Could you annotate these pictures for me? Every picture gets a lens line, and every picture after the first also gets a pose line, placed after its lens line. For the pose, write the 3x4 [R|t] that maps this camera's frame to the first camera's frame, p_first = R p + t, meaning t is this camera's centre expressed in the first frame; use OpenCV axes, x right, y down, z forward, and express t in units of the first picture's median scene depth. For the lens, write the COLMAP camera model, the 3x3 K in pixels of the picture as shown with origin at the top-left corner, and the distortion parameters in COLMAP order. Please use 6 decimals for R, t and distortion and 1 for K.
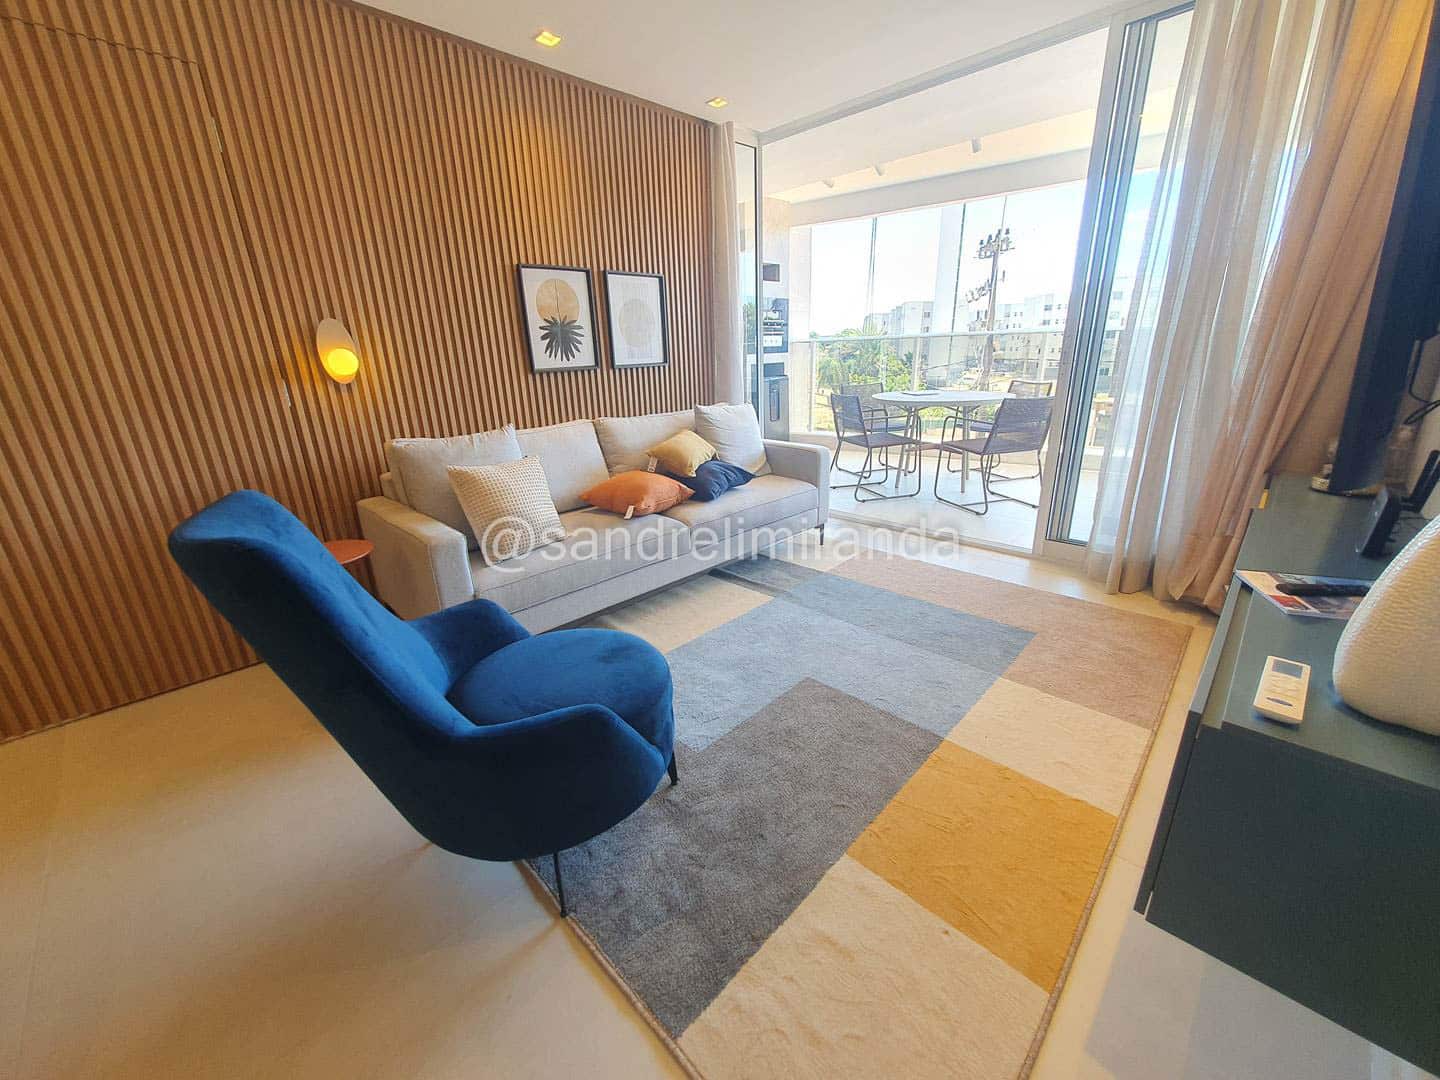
lens RADIAL K [[566.1, 0, 715.6], [0, 566.1, 535.1], [0, 0, 1]] dist [0.000004, 0.000167]
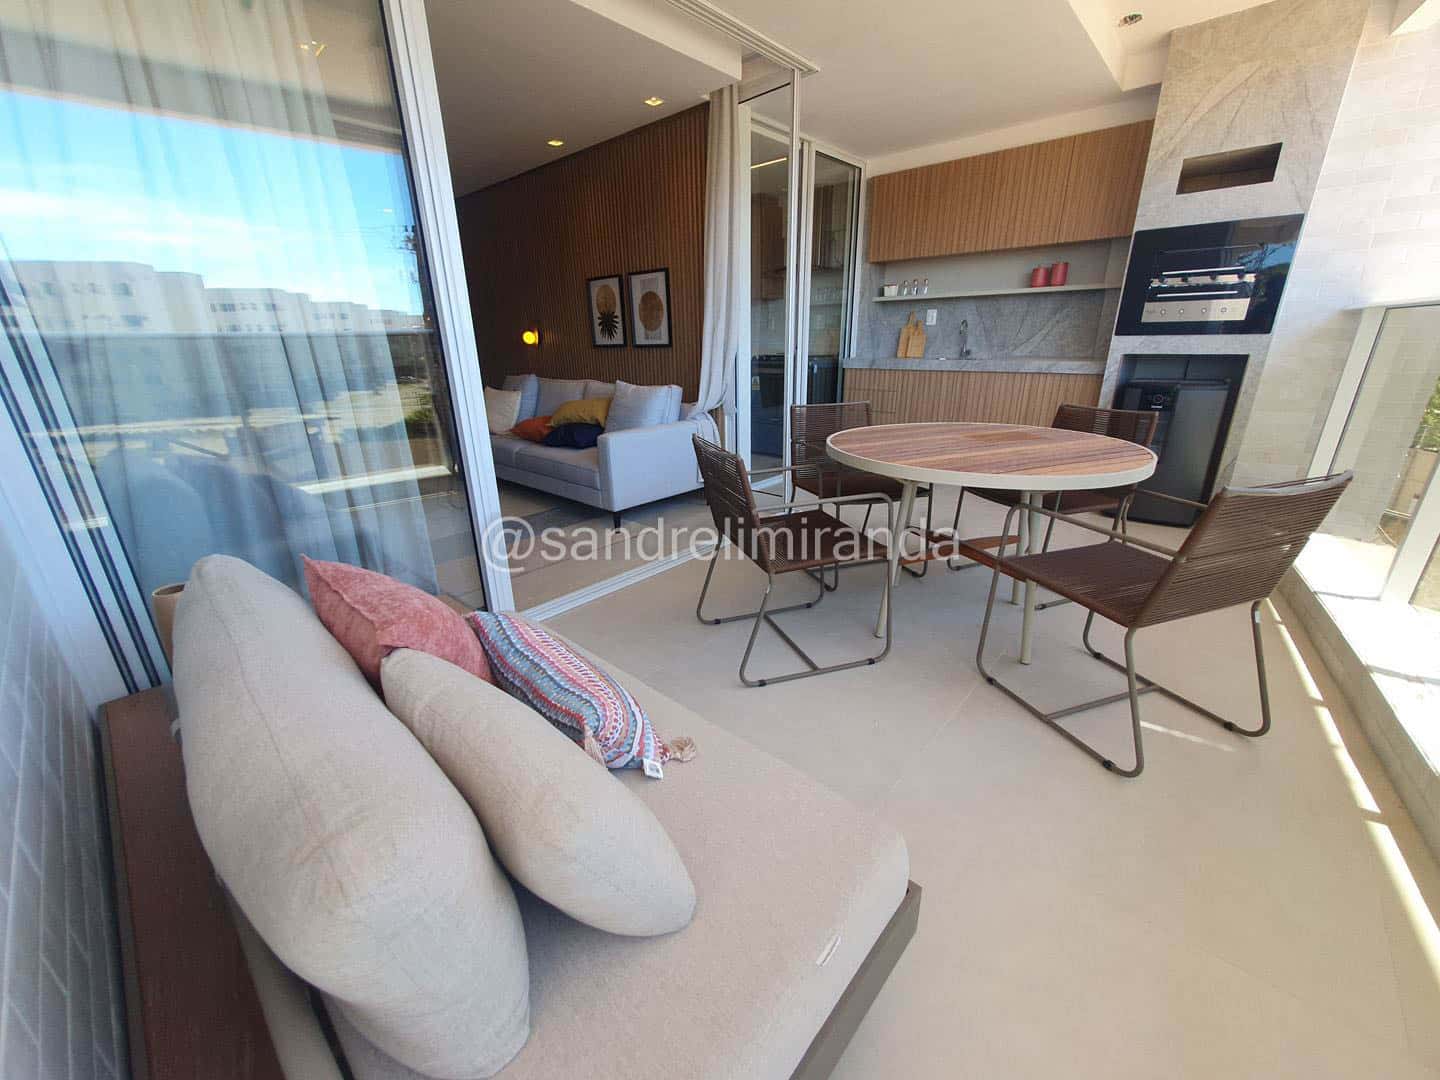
lens RADIAL K [[567.1, 0, 712.7], [0, 567.1, 541.4], [0, 0, 1]] dist [-0.001419, 0.000049]
pose [[0.041272, 0.358795, -0.932503, 1.343908], [-0.300157, 0.894641, 0.330942, -0.414655], [0.952996, 0.266239, 0.144619, 1.201033]]
